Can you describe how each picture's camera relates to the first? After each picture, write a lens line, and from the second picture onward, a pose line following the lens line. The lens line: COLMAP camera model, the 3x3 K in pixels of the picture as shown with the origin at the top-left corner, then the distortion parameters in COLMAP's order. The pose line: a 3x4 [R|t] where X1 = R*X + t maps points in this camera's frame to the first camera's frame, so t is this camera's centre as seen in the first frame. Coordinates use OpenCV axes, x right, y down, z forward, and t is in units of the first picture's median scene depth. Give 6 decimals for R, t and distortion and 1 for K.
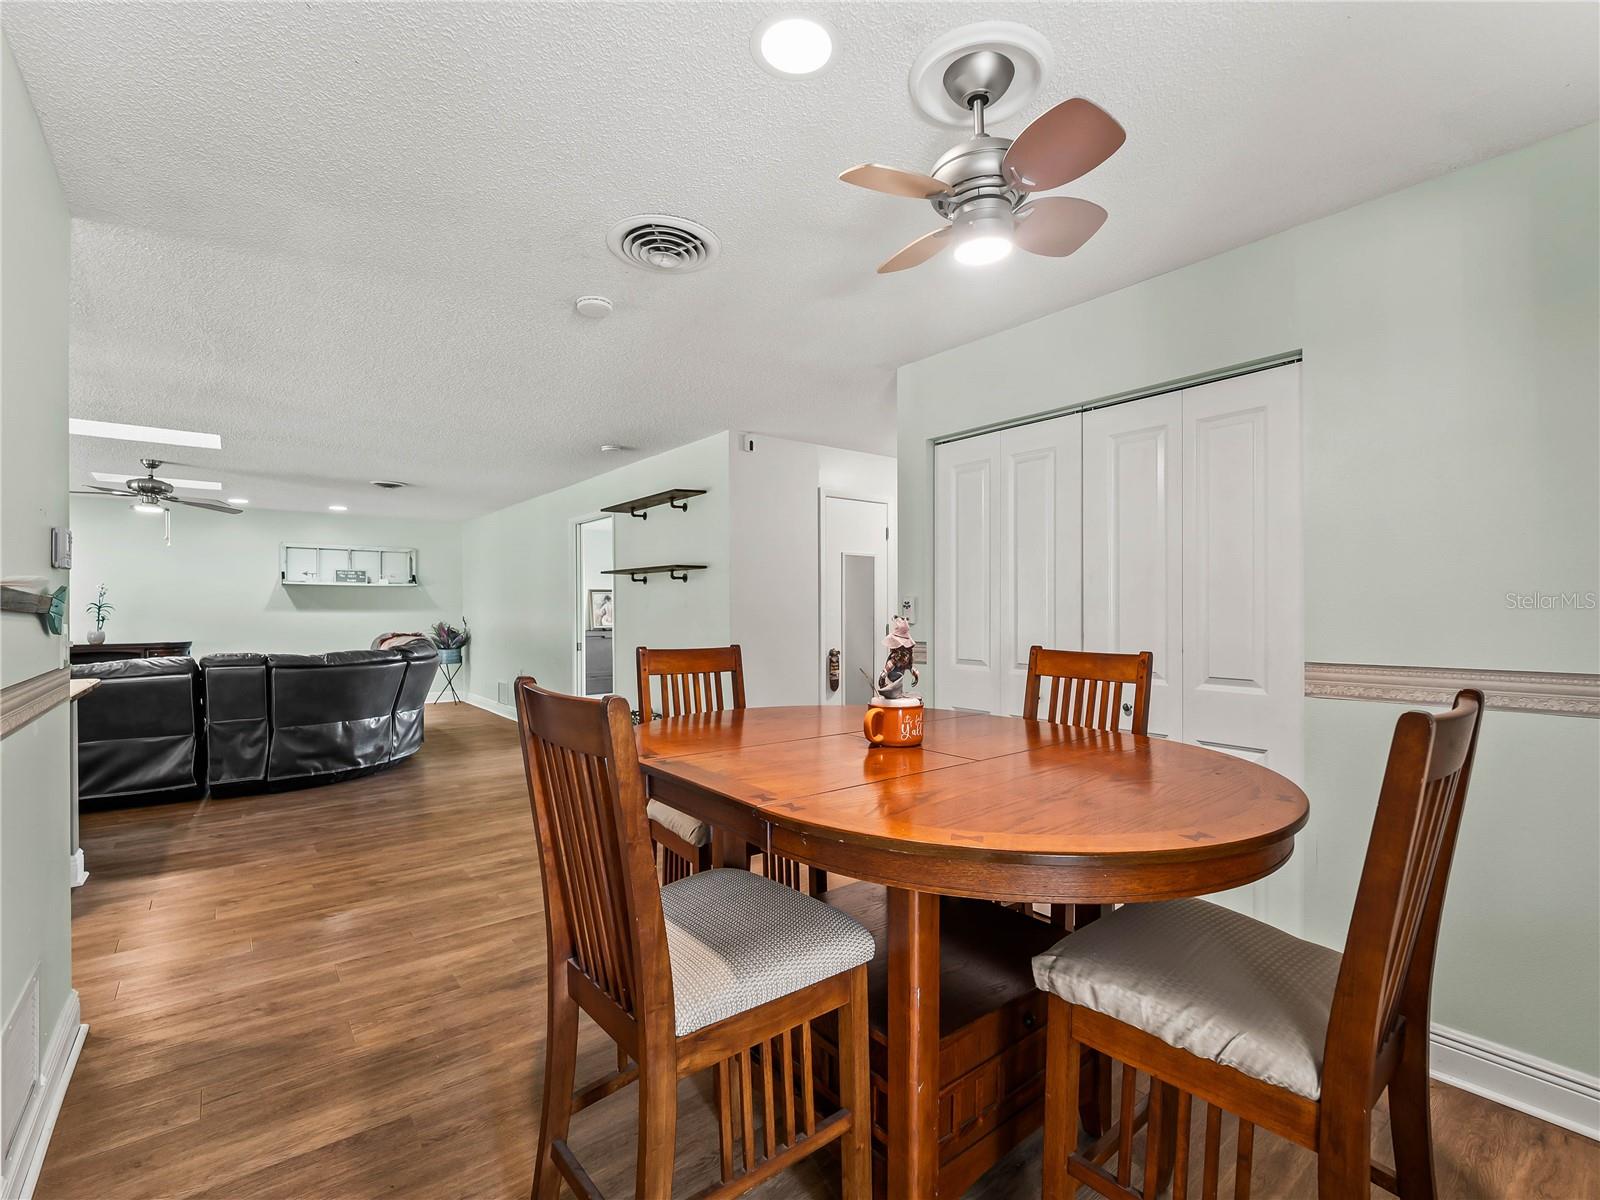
lens RADIAL K [[734.7, 0, 800.4], [0, 734.7, 617.1], [0, 0, 1]] dist [0.002933, -0.002422]
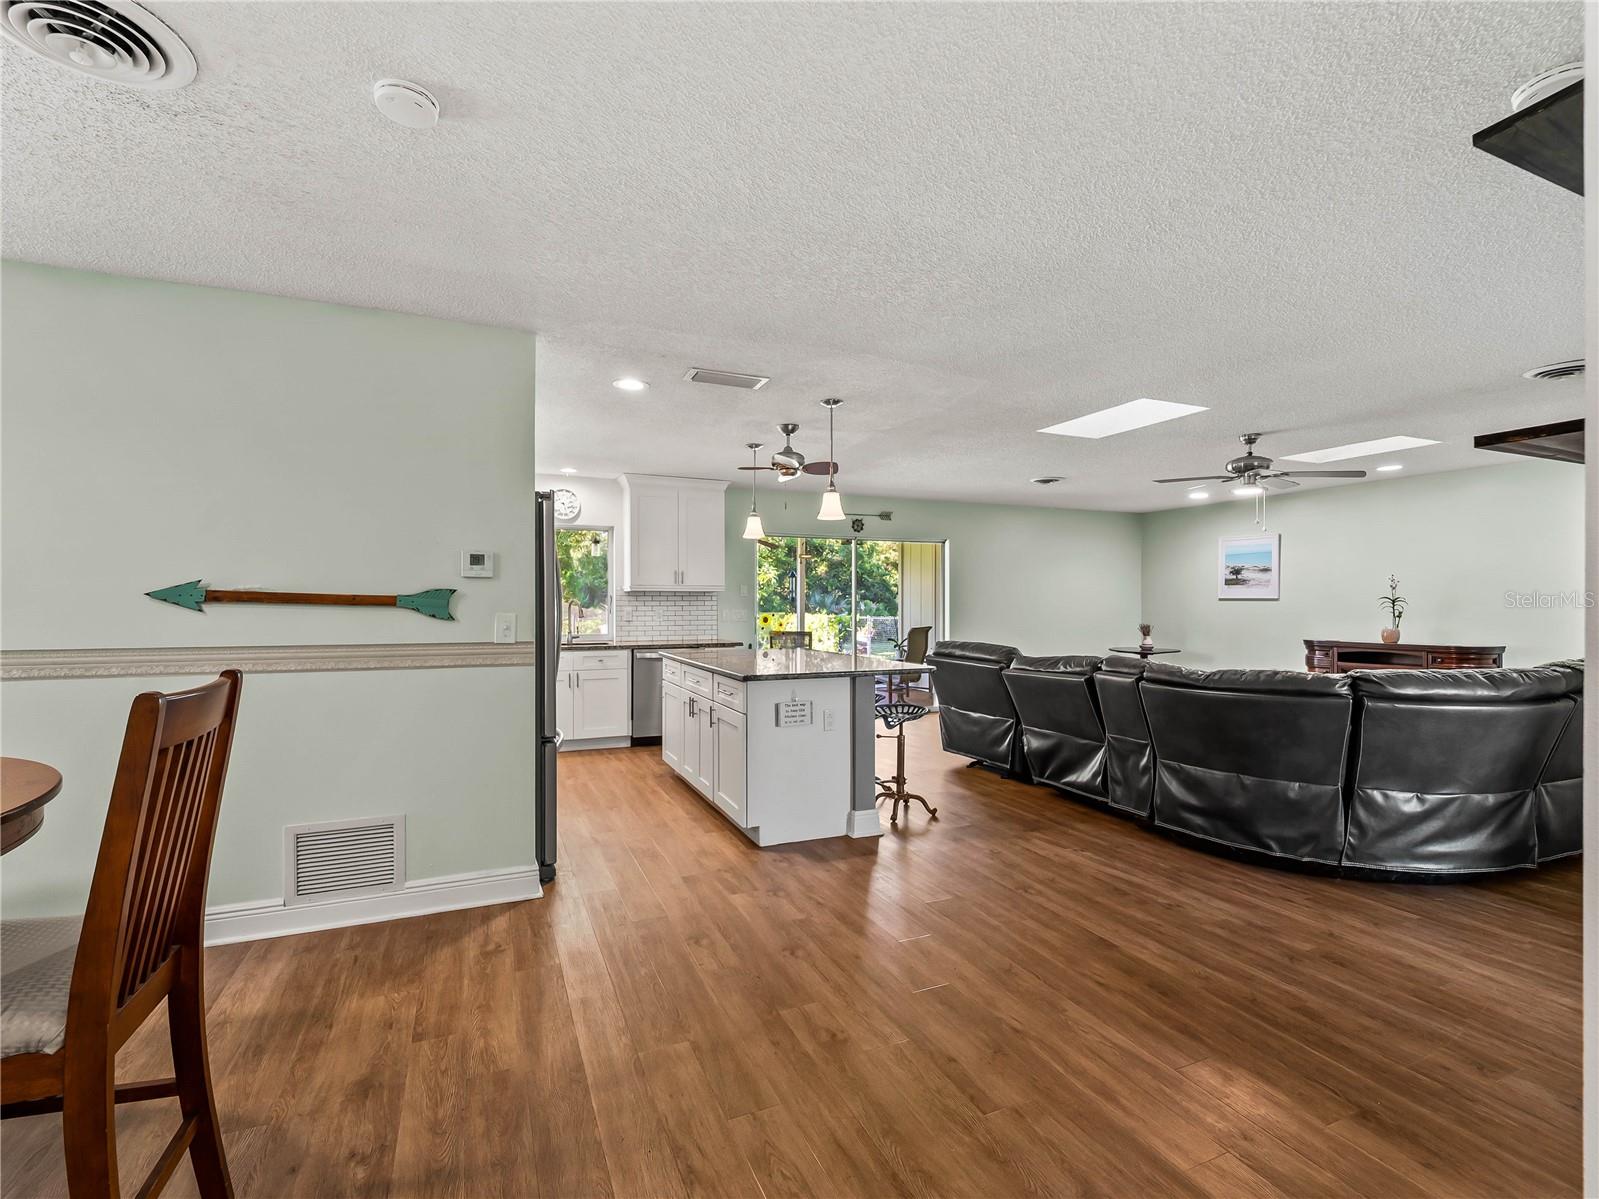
lens RADIAL K [[734.2, 0, 798.8], [0, 734.2, 613.0], [0, 0, 1]] dist [0.002933, -0.002422]
pose [[-0.254840, 0.015017, -0.966867, 0.099736], [-0.010979, 0.999770, 0.018422, -0.009822], [0.966921, 0.015310, -0.254616, 0.654190]]
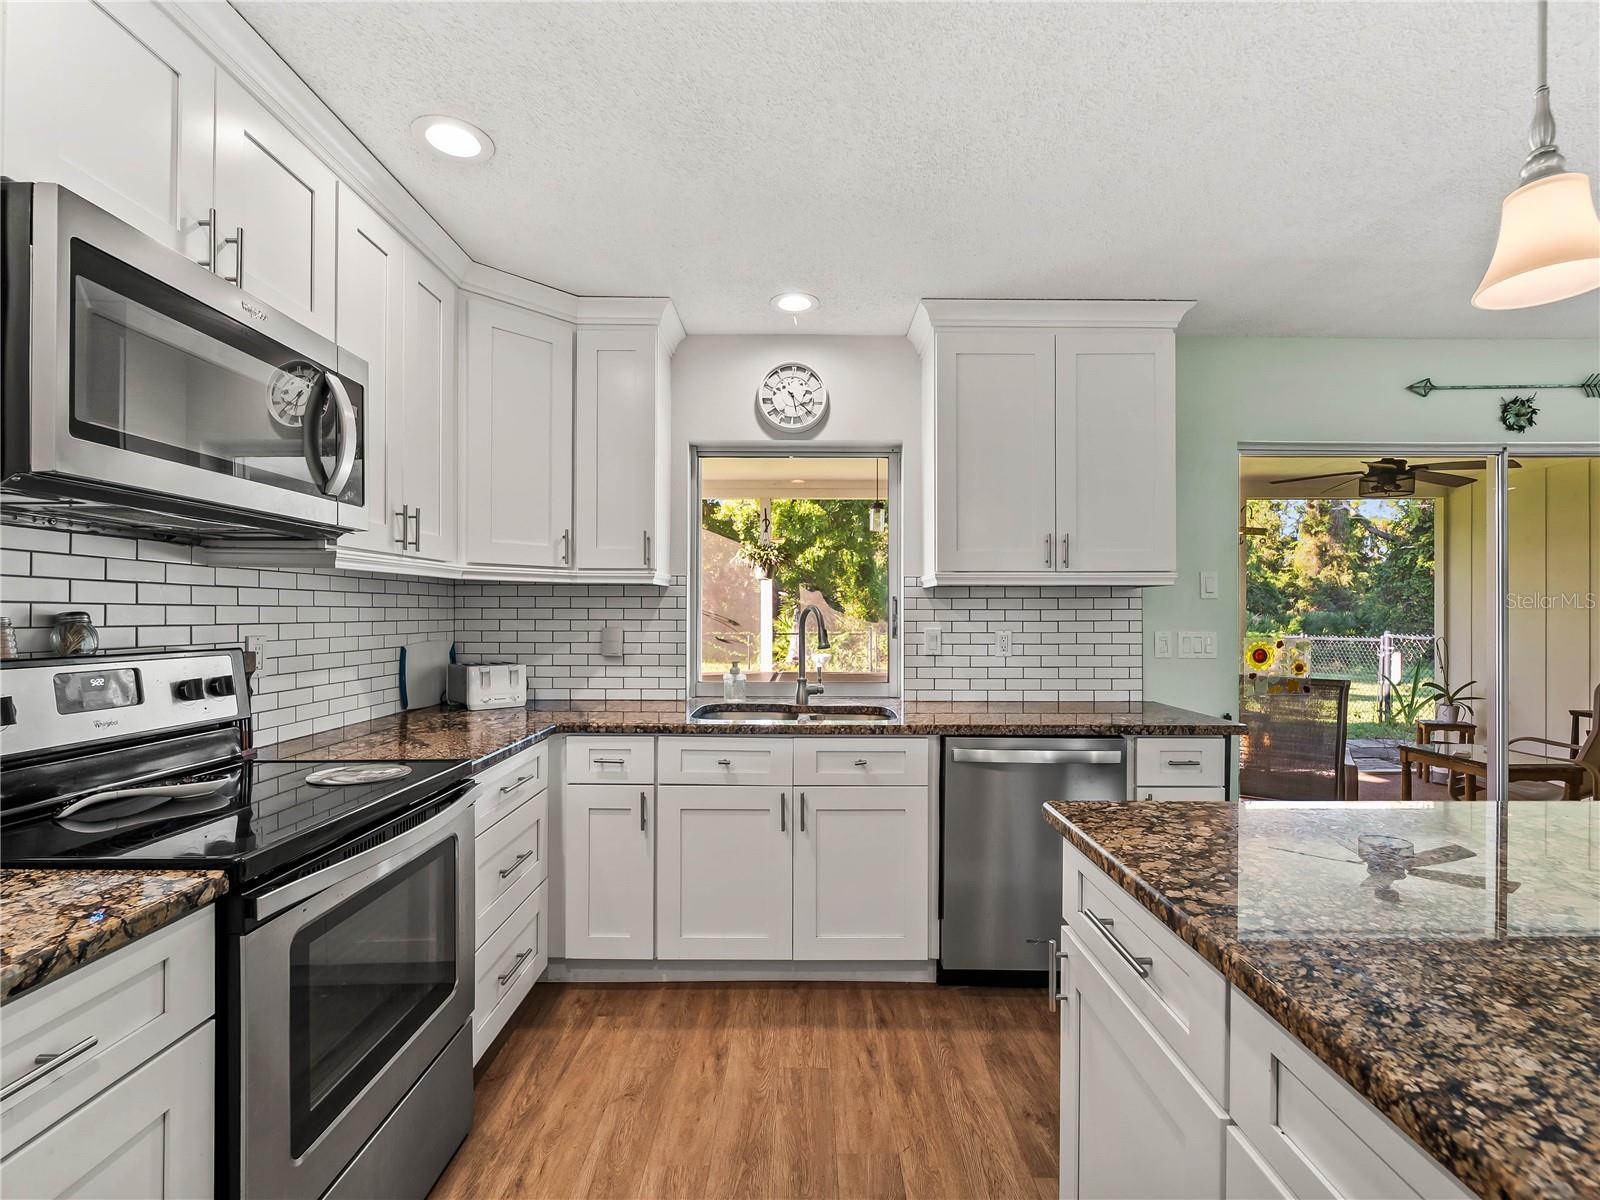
lens RADIAL K [[734.7, 0, 799.4], [0, 734.7, 611.1], [0, 0, 1]] dist [0.002933, -0.002422]
pose [[-0.620522, -0.001920, -0.784187, -0.479270], [-0.009054, 0.999948, 0.004716, -0.004897], [0.784137, 0.010026, -0.620507, 0.351221]]
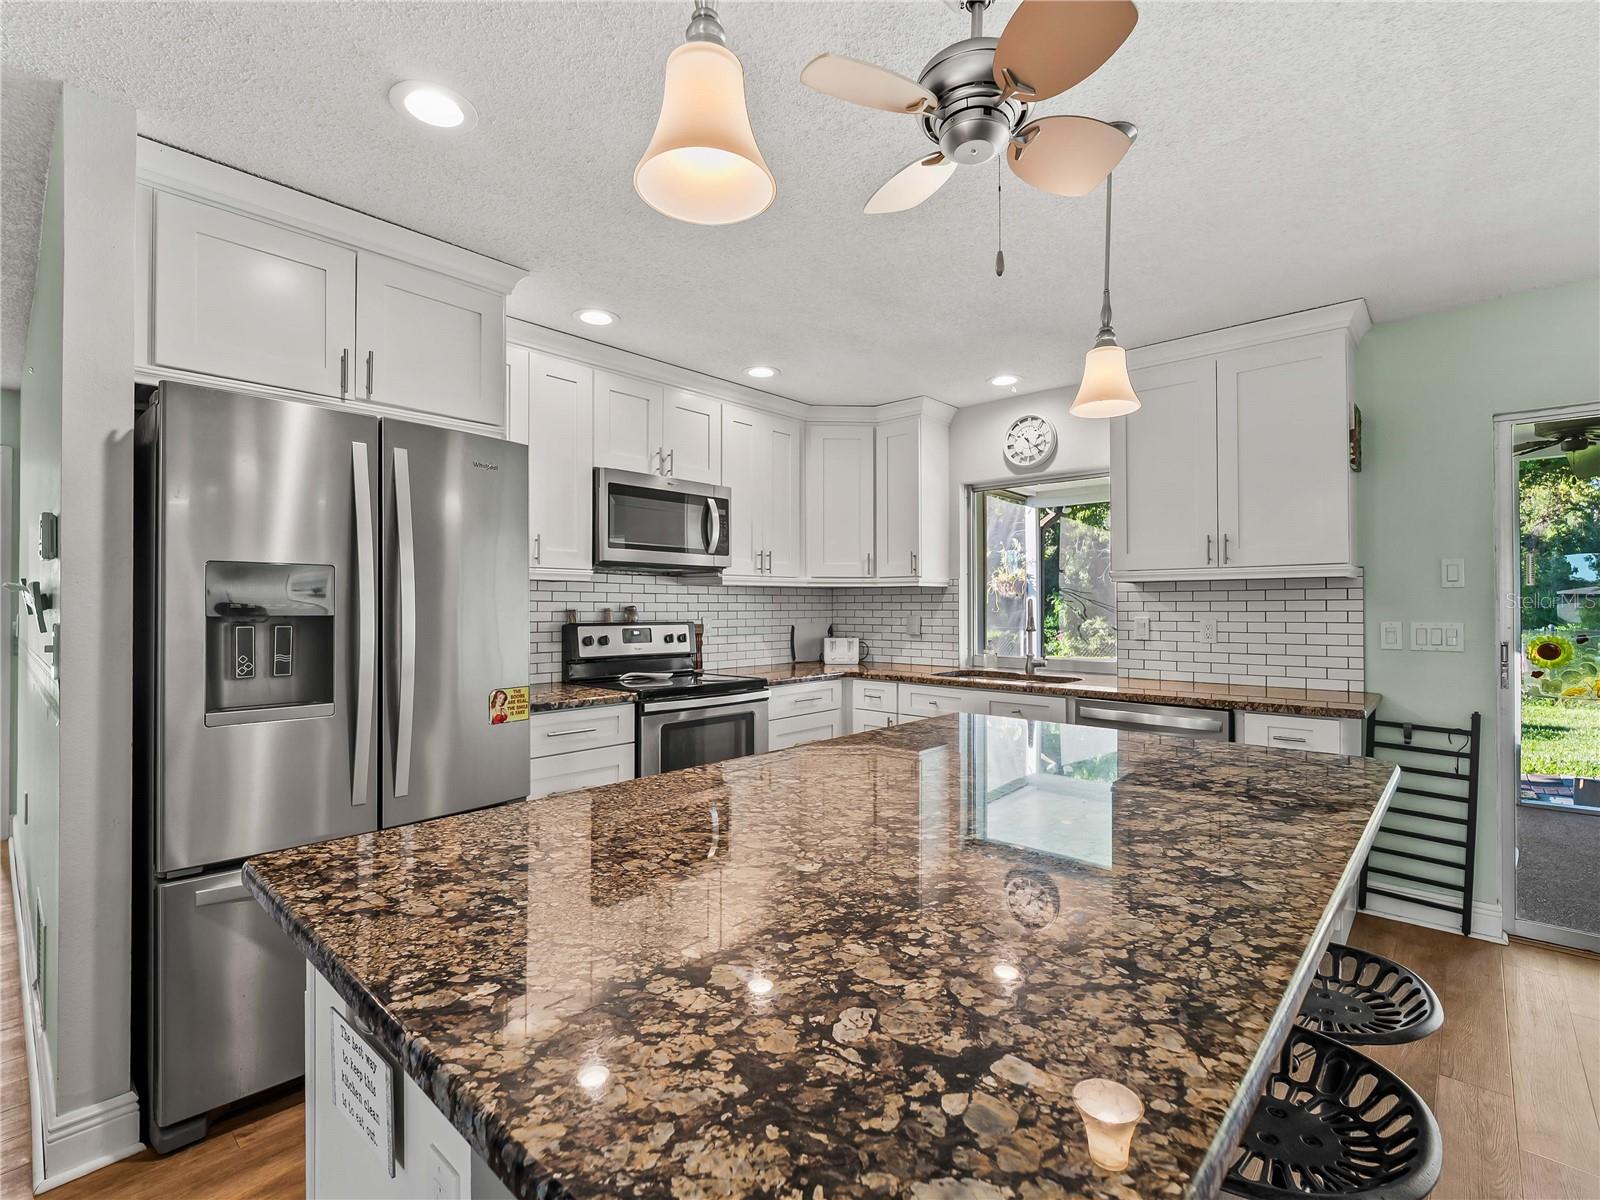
lens RADIAL K [[734.7, 0, 804.7], [0, 734.7, 601.8], [0, 0, 1]] dist [0.002933, -0.002422]
pose [[-0.985138, 0.002350, -0.171747, -0.555210], [0.001667, 0.999990, 0.004124, -0.007098], [0.171755, 0.003776, -0.985132, 0.648319]]
